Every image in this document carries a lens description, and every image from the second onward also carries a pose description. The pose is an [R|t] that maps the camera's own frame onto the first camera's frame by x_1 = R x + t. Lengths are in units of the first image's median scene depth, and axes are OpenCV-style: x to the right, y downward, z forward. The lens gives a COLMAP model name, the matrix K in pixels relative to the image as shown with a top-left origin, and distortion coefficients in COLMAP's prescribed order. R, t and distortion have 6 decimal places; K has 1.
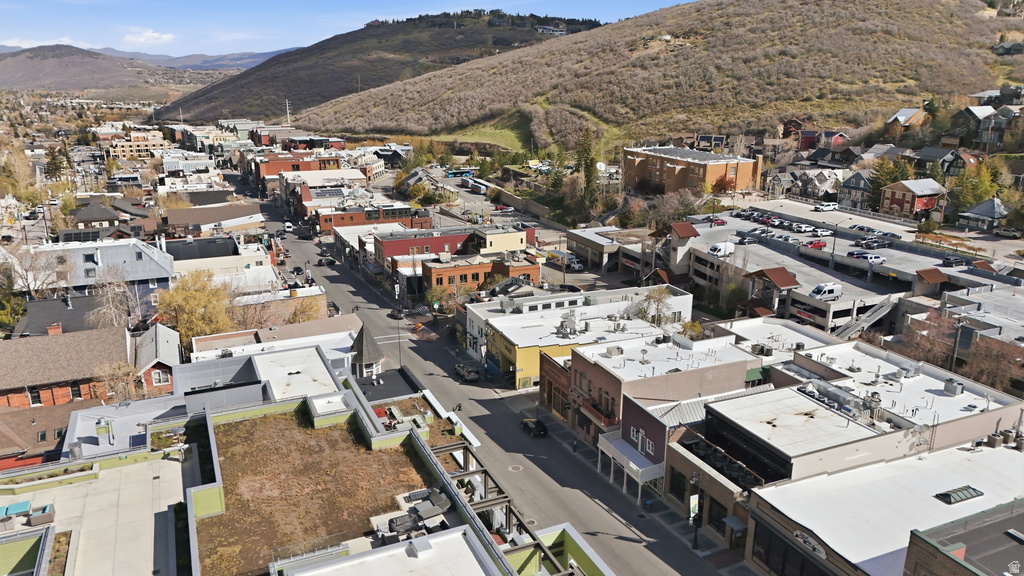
lens RADIAL K [[754.8, 0, 512.0], [0, 754.8, 288.0], [0, 0, 1]] dist [0.080694, -0.073912]
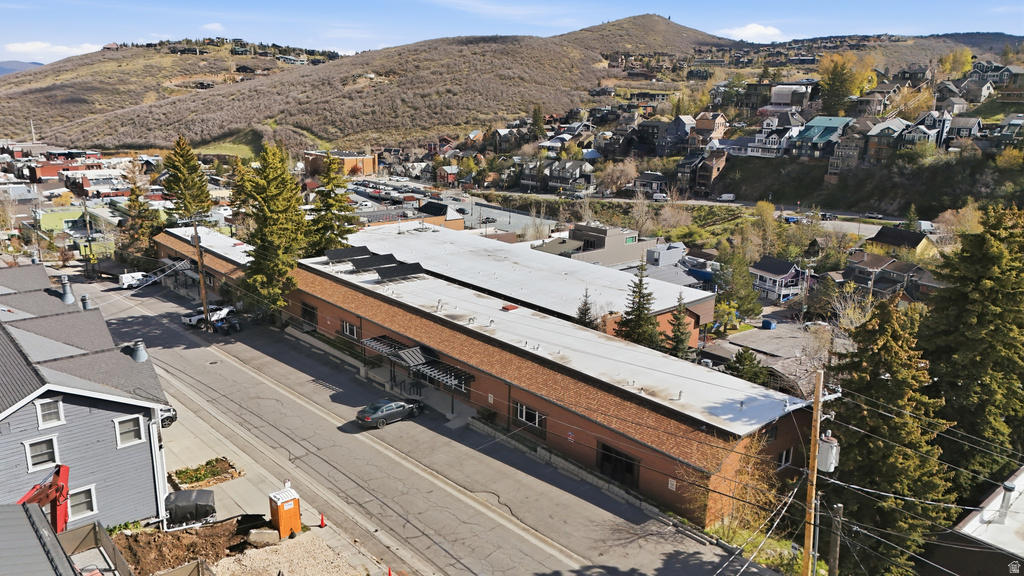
lens RADIAL K [[754.8, 0, 512.0], [0, 754.8, 288.0], [0, 0, 1]] dist [0.080694, -0.073912]
pose [[0.955944, -0.058904, 0.287578, 0.040749], [0.067105, 0.997570, -0.018734, 0.082411], [-0.285775, 0.037207, 0.957574, -0.334296]]
